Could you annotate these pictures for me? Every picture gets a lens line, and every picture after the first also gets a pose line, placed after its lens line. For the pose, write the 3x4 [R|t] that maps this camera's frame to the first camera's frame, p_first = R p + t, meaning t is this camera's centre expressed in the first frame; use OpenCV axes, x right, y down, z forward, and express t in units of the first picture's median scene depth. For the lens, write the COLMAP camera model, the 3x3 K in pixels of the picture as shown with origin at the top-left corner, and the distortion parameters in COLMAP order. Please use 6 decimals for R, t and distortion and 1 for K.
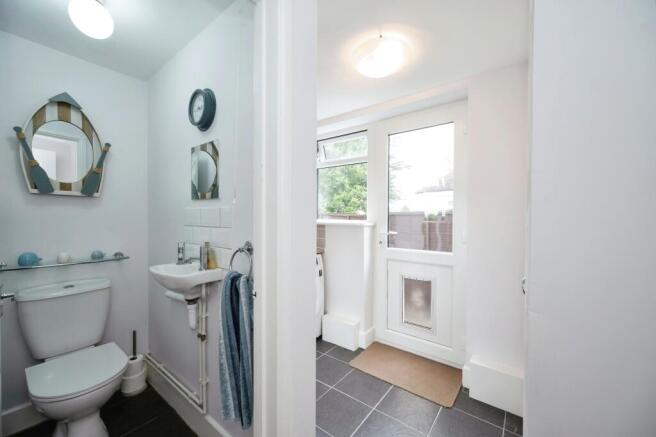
lens RADIAL K [[263.8, 0, 326.3], [0, 263.8, 222.6], [0, 0, 1]] dist [0.004198, 0.000553]
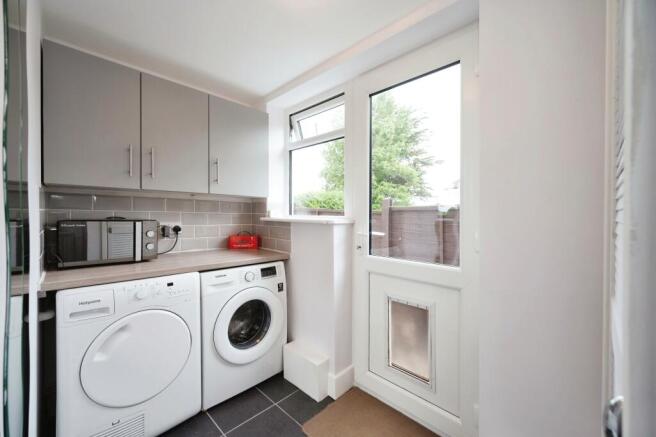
lens RADIAL K [[263.8, 0, 329.6], [0, 263.8, 214.6], [0, 0, 1]] dist [0.004198, 0.000553]
pose [[0.994827, 0.006737, -0.101360, 0.191303], [-0.008913, 0.999739, -0.021024, 0.002133], [0.101192, 0.021819, 0.994628, 0.277444]]
